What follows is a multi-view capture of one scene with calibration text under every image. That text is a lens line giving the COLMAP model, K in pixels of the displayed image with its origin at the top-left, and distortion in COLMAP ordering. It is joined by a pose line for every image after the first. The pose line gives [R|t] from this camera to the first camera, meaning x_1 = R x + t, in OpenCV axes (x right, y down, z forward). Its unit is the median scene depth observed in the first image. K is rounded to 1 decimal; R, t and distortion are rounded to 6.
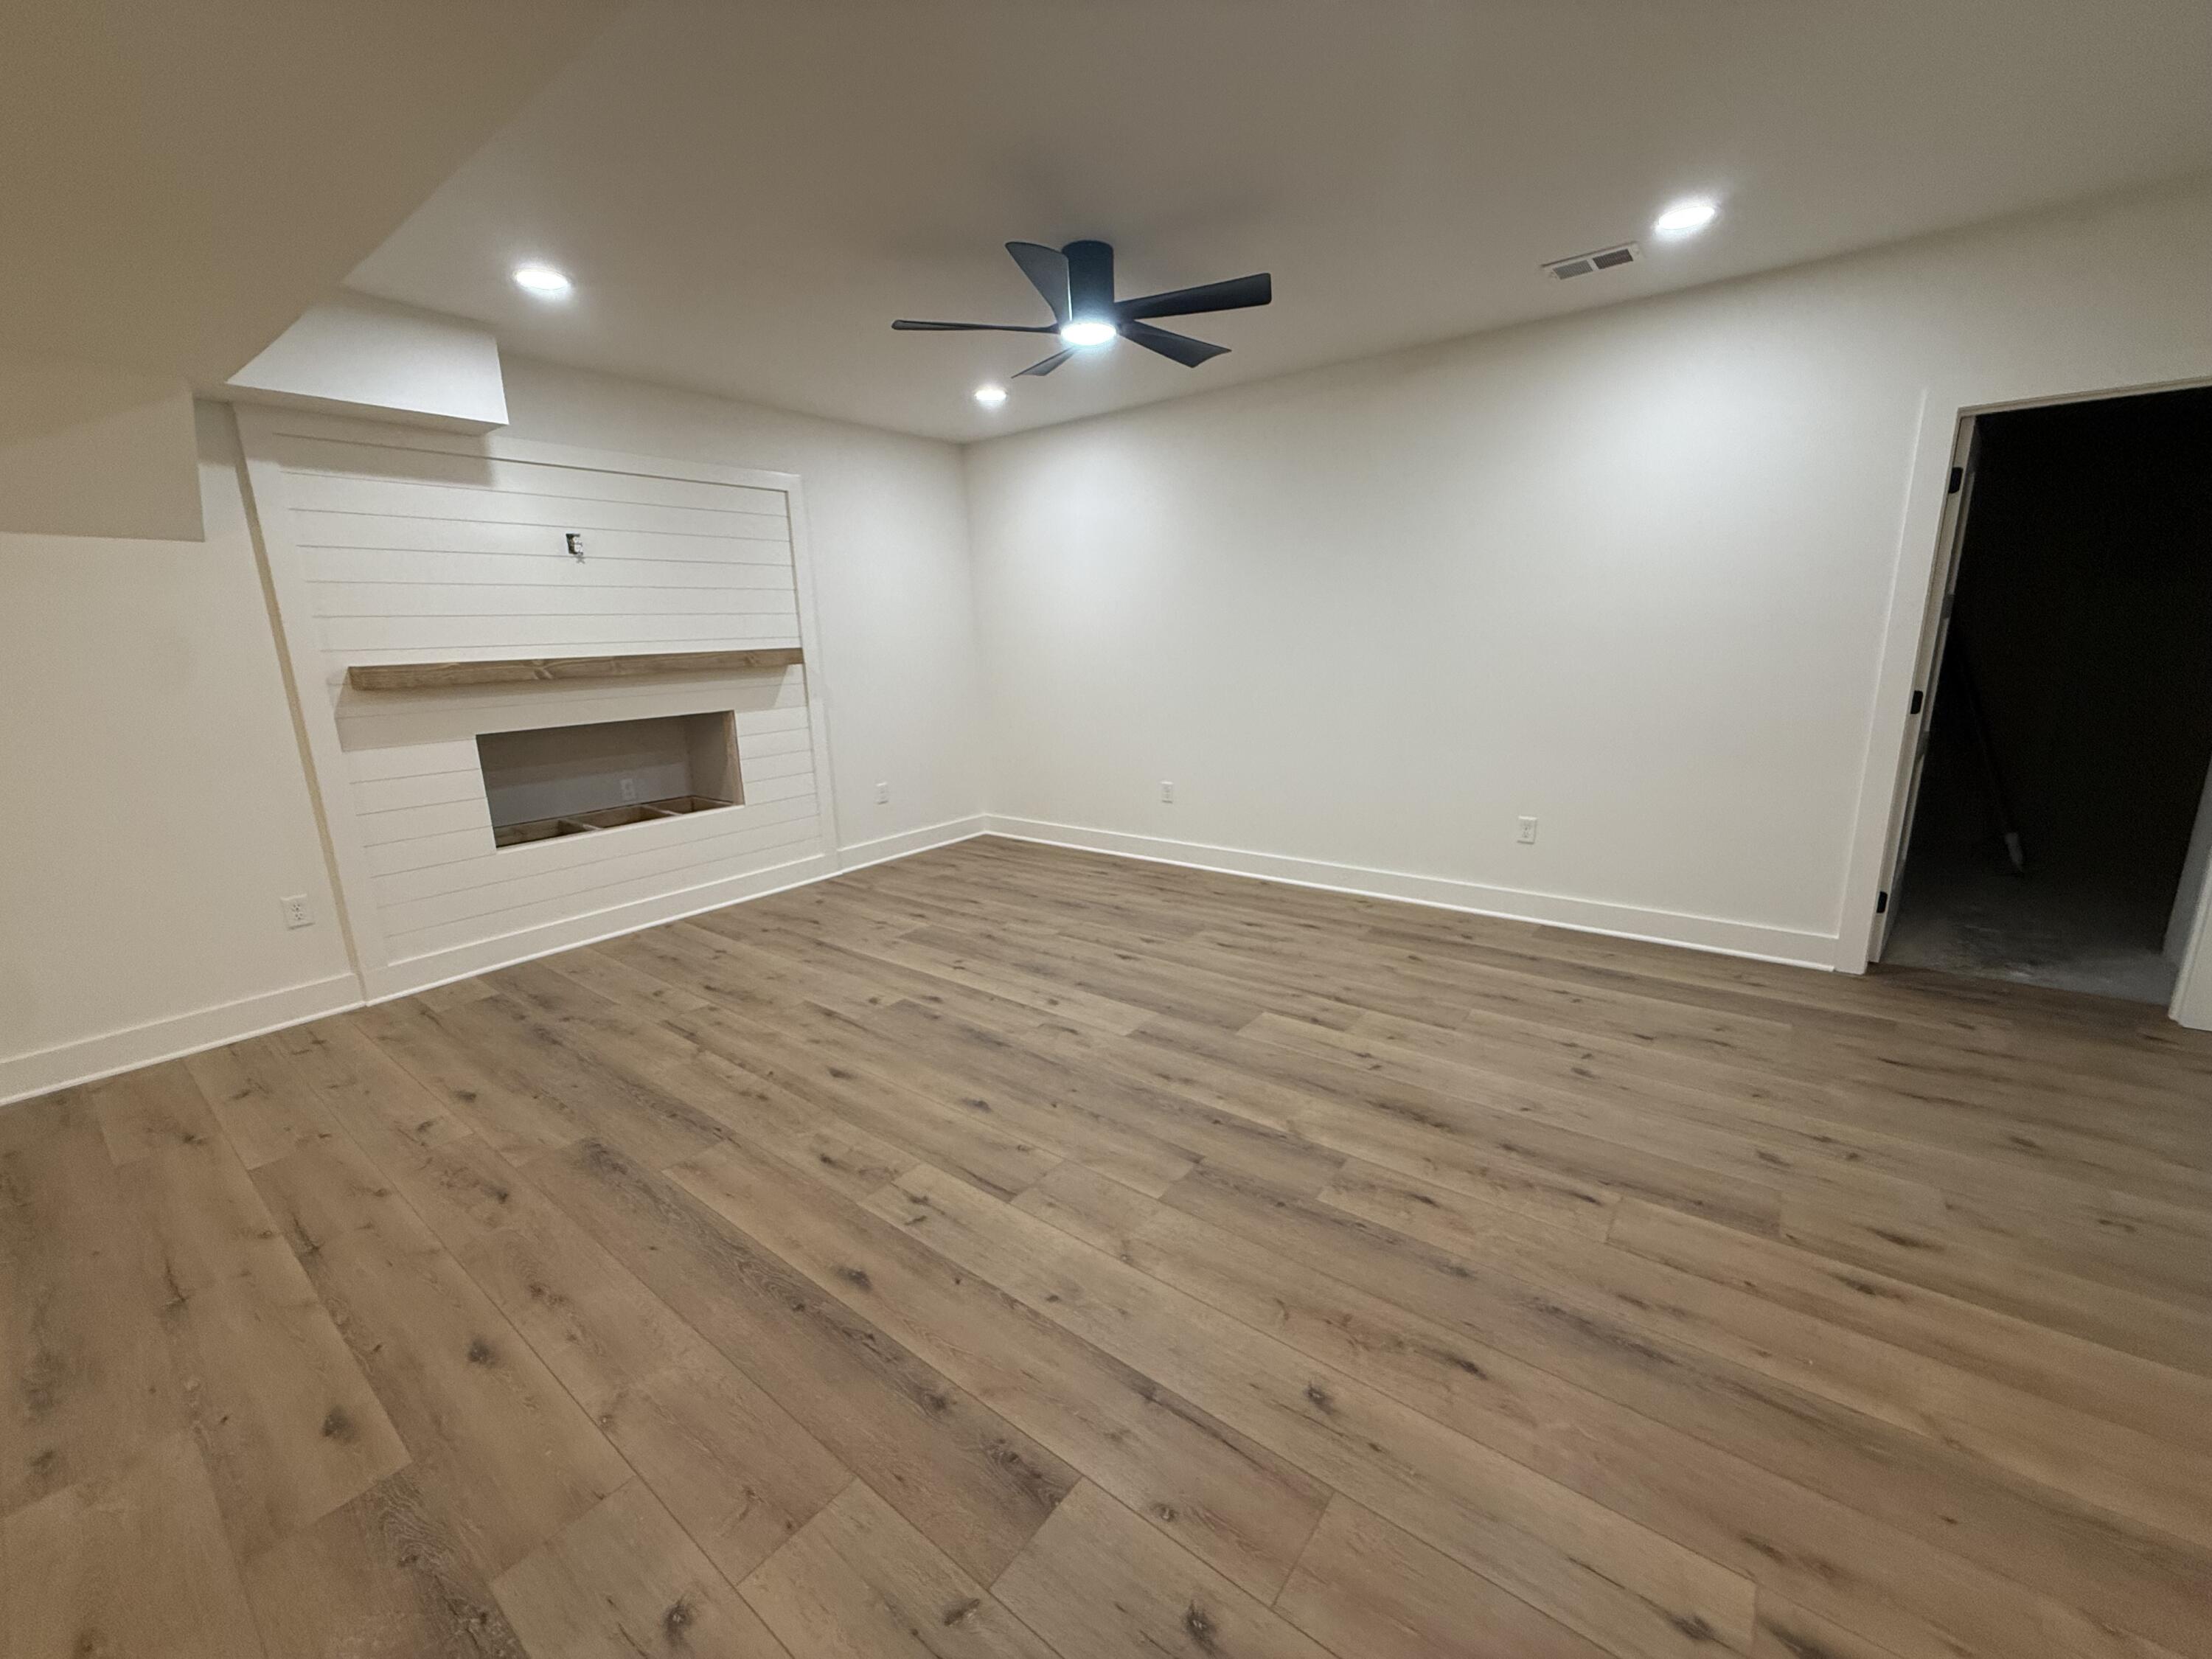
lens RADIAL K [[890.1, 0, 1106.2], [0, 890.1, 870.0], [0, 0, 1]] dist [0.000638, -0.000496]
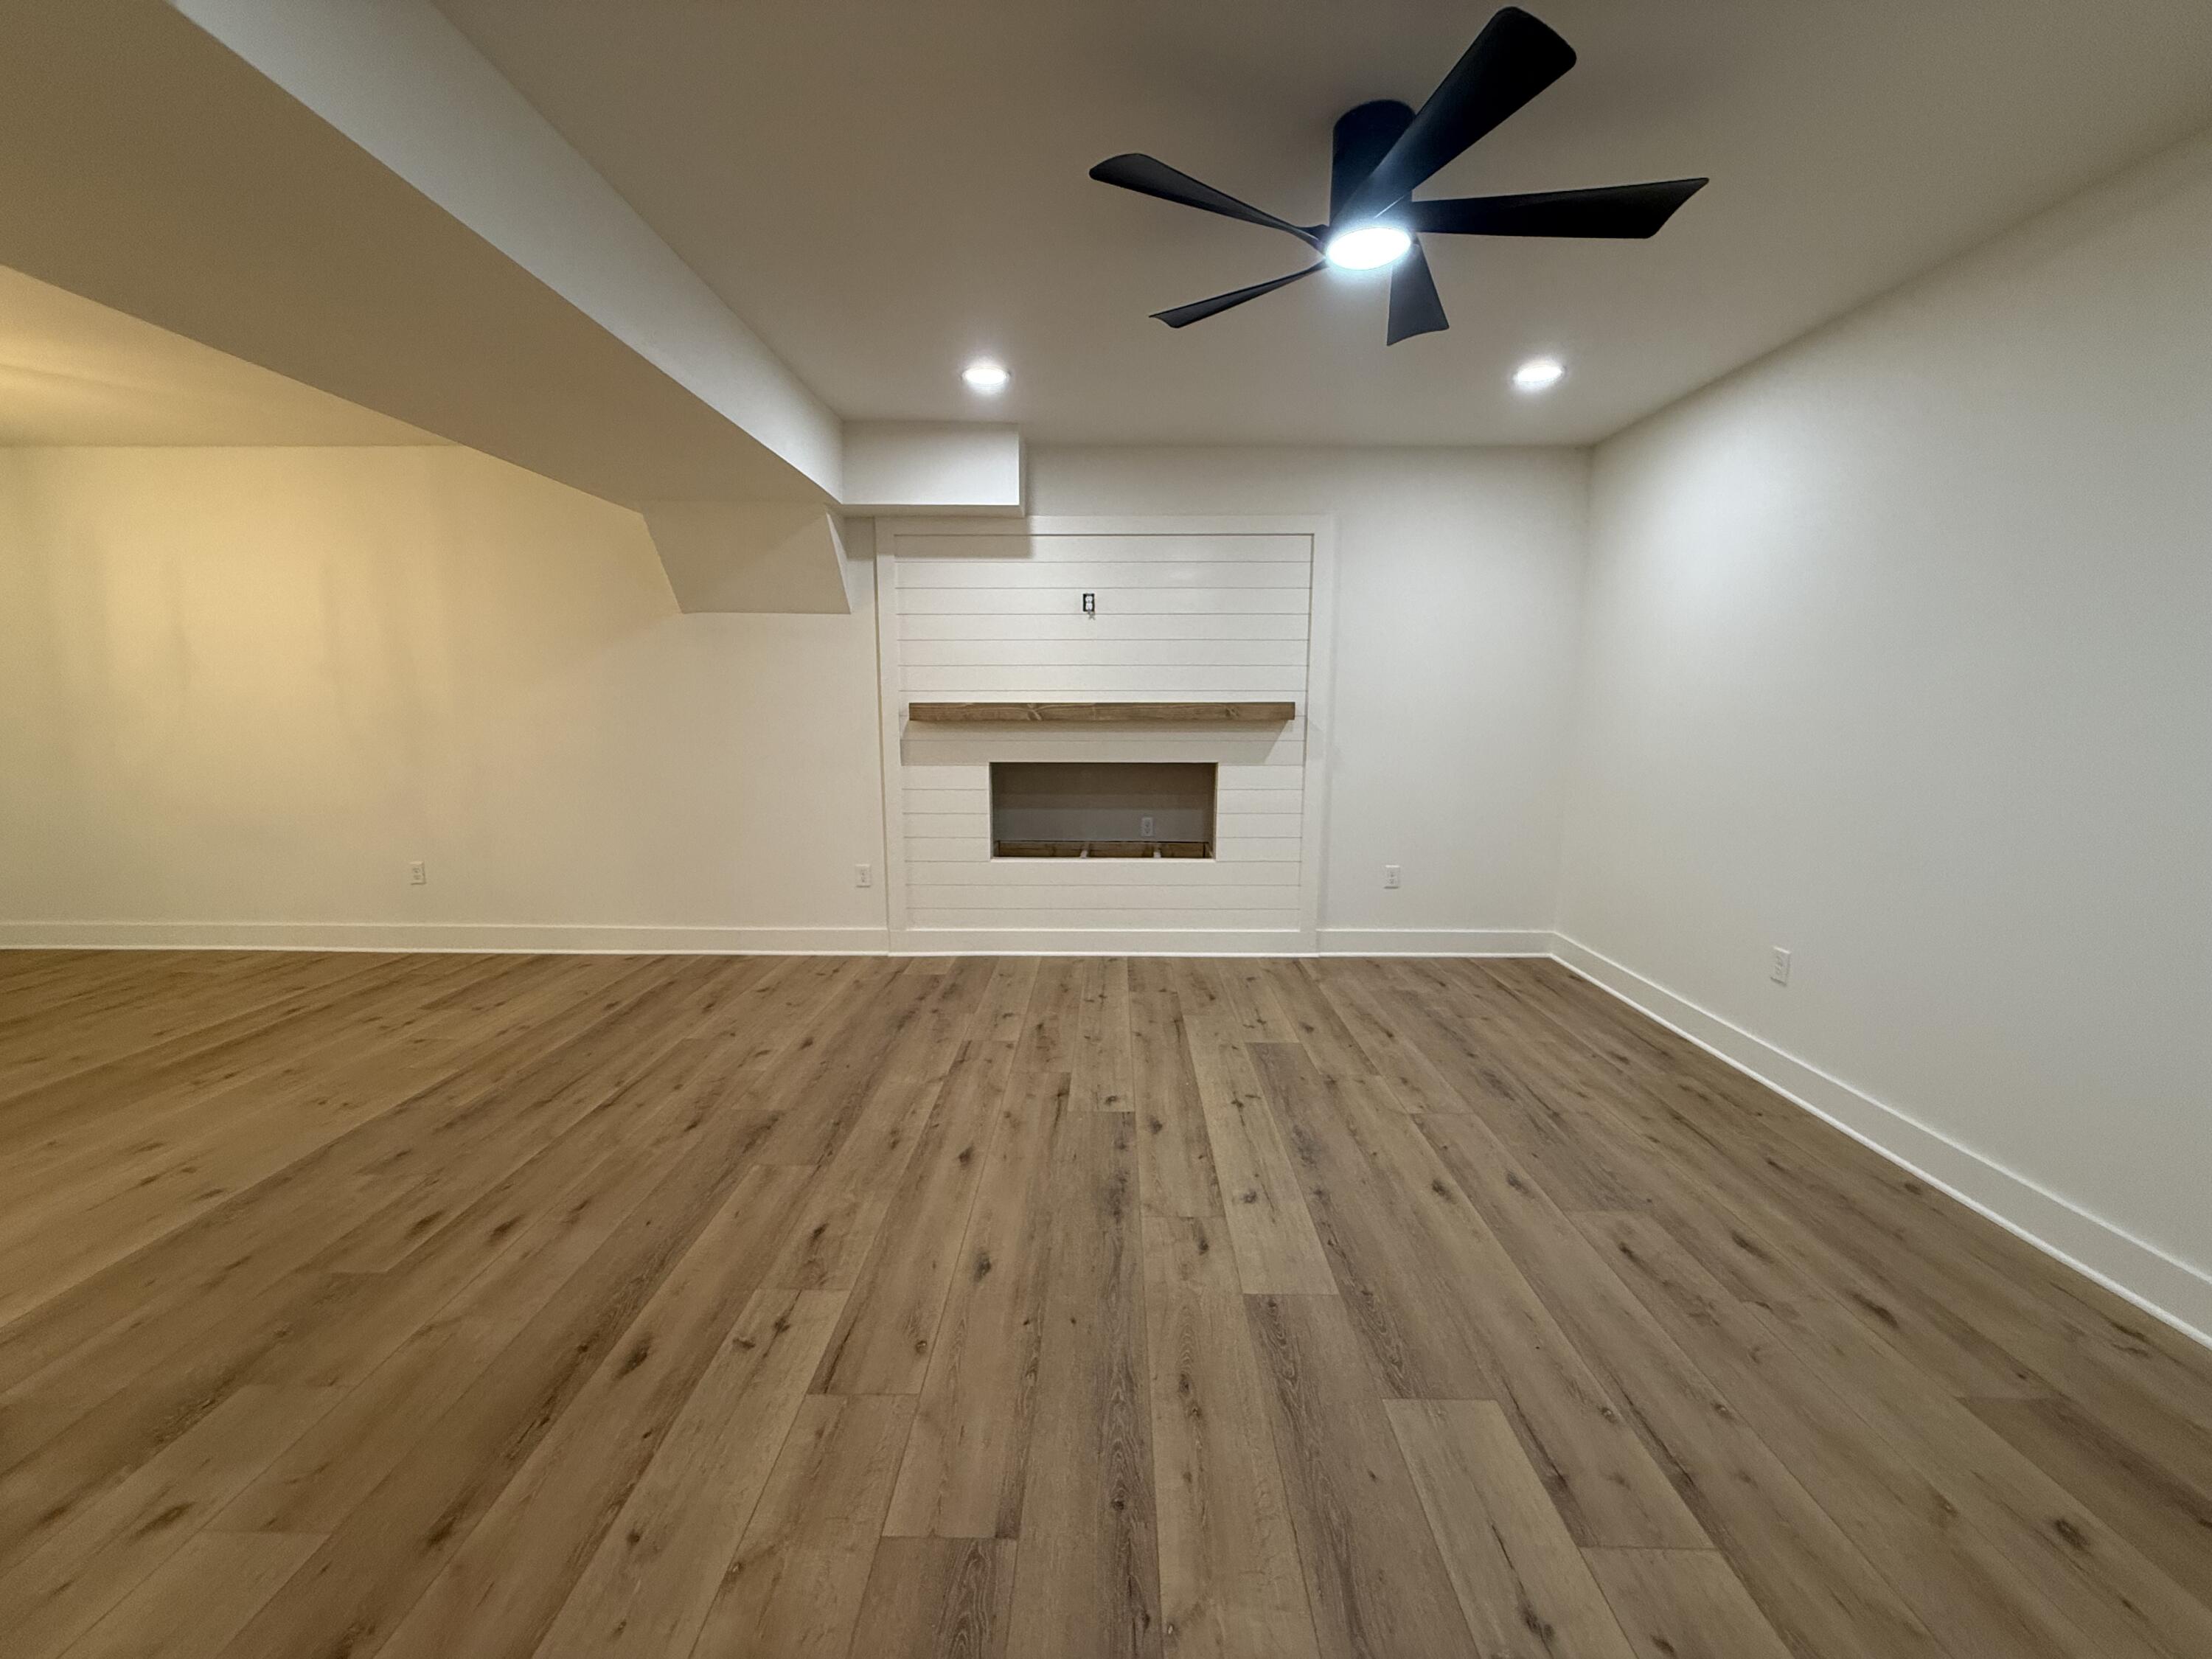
lens RADIAL K [[890.1, 0, 1092.1], [0, 890.1, 862.0], [0, 0, 1]] dist [0.000638, -0.000496]
pose [[0.592481, 0.175398, -0.786258, 0.357232], [-0.228078, 0.972598, 0.045099, -0.109826], [0.772623, 0.152608, 0.616250, 0.395573]]
